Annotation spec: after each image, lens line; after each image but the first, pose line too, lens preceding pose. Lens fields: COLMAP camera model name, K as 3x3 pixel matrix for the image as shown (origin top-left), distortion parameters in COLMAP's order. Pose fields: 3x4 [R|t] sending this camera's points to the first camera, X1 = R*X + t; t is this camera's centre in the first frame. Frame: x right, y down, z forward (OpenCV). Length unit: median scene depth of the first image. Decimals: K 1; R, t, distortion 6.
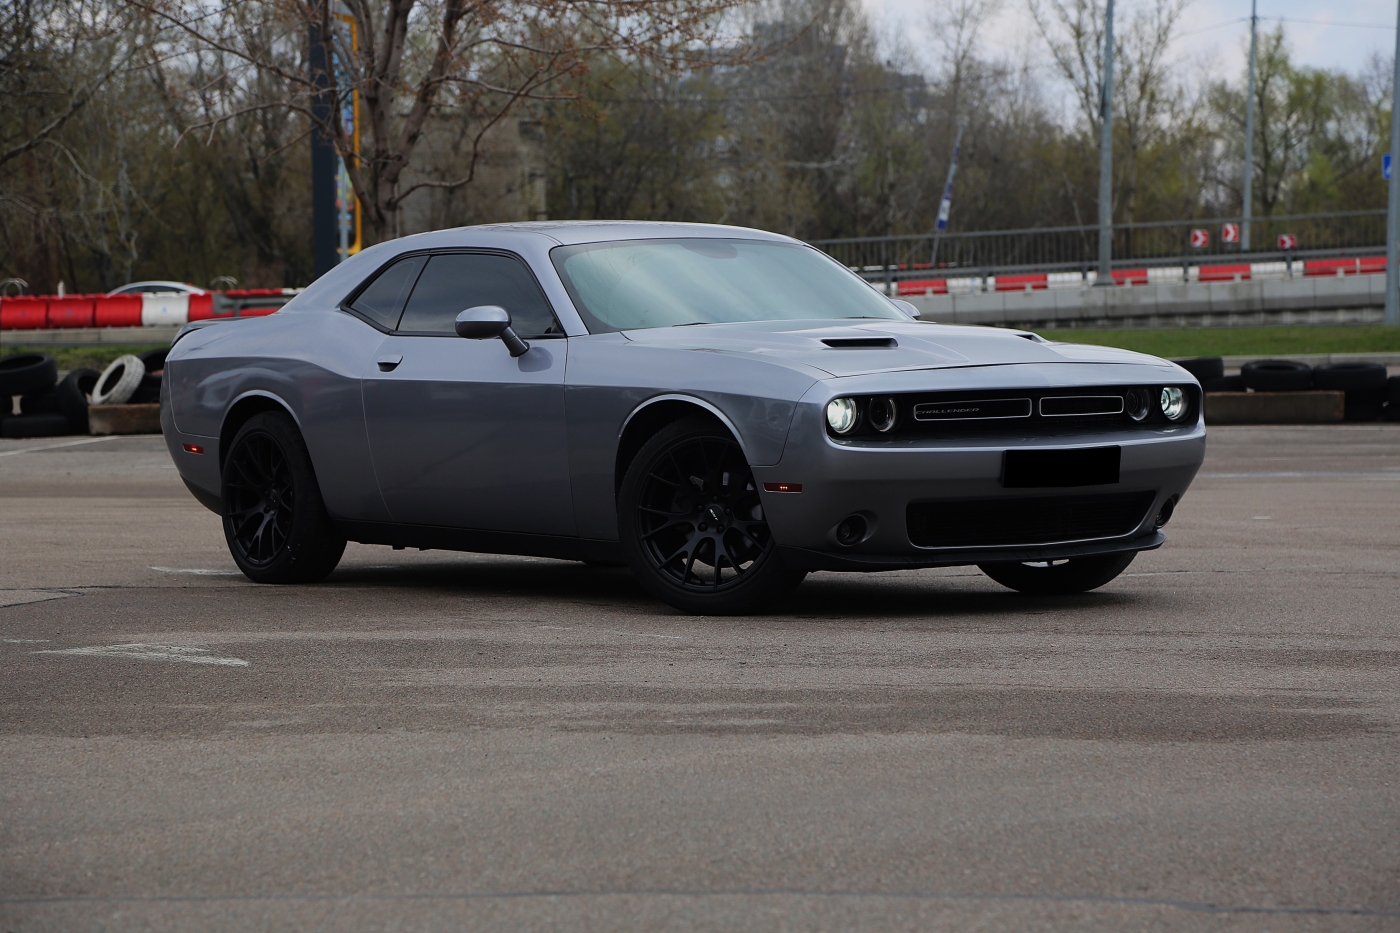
lens RADIAL K [[5175.8, 0, 700.0], [0, 5175.8, 466.5], [0, 0, 1]] dist [0.542847, -0.170373]
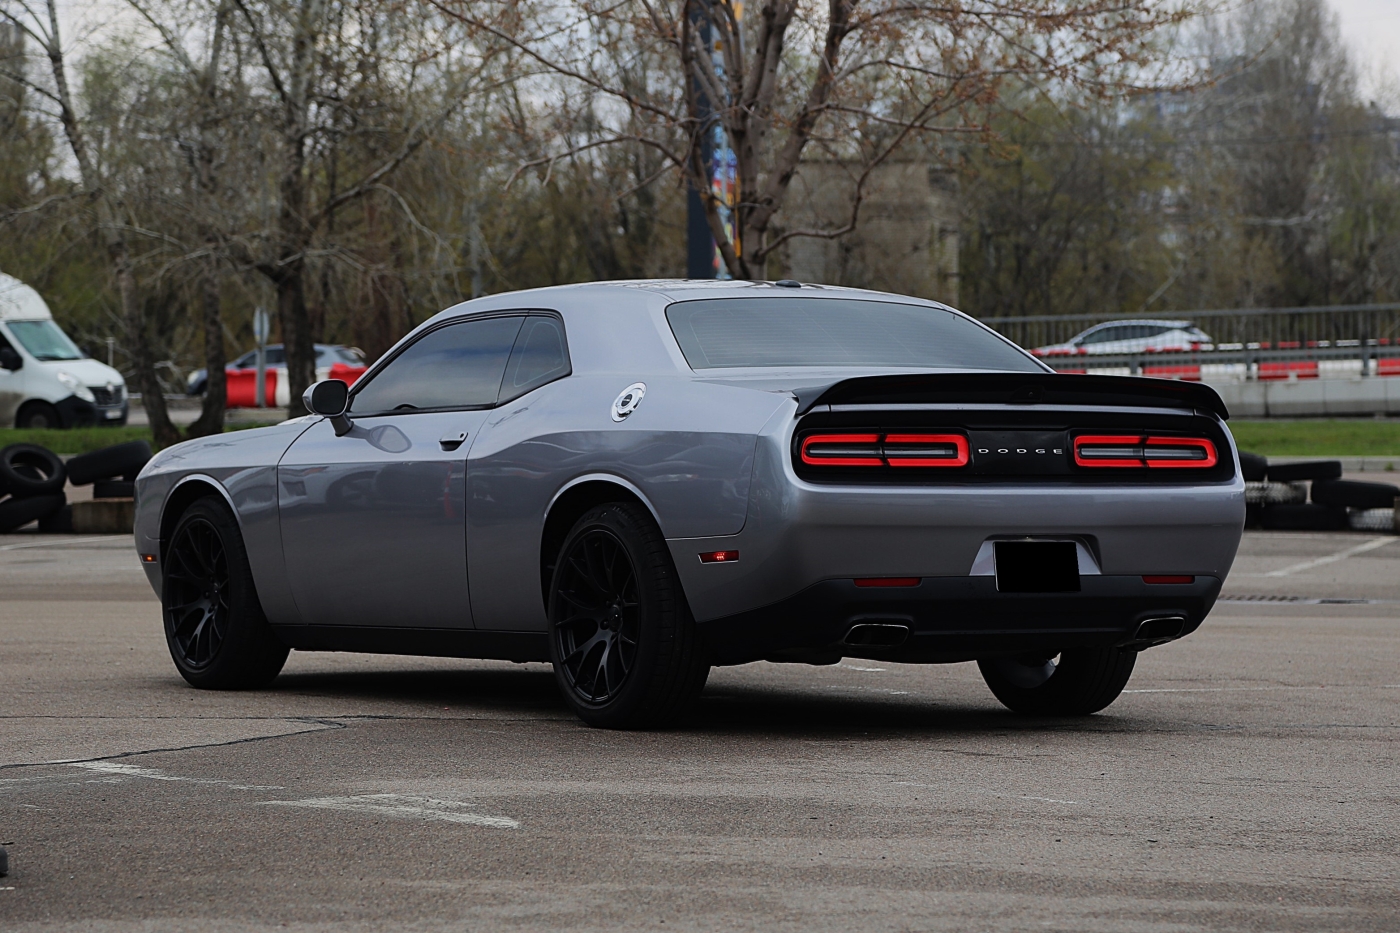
lens RADIAL K [[5175.8, 0, 700.0], [0, 5175.8, 466.5], [0, 0, 1]] dist [0.542847, -0.170373]
pose [[0.995522, 0.012902, -0.093643, 0.008338], [-0.014639, 0.999733, -0.017887, -0.001551], [0.093388, 0.019177, 0.995445, 0.147045]]
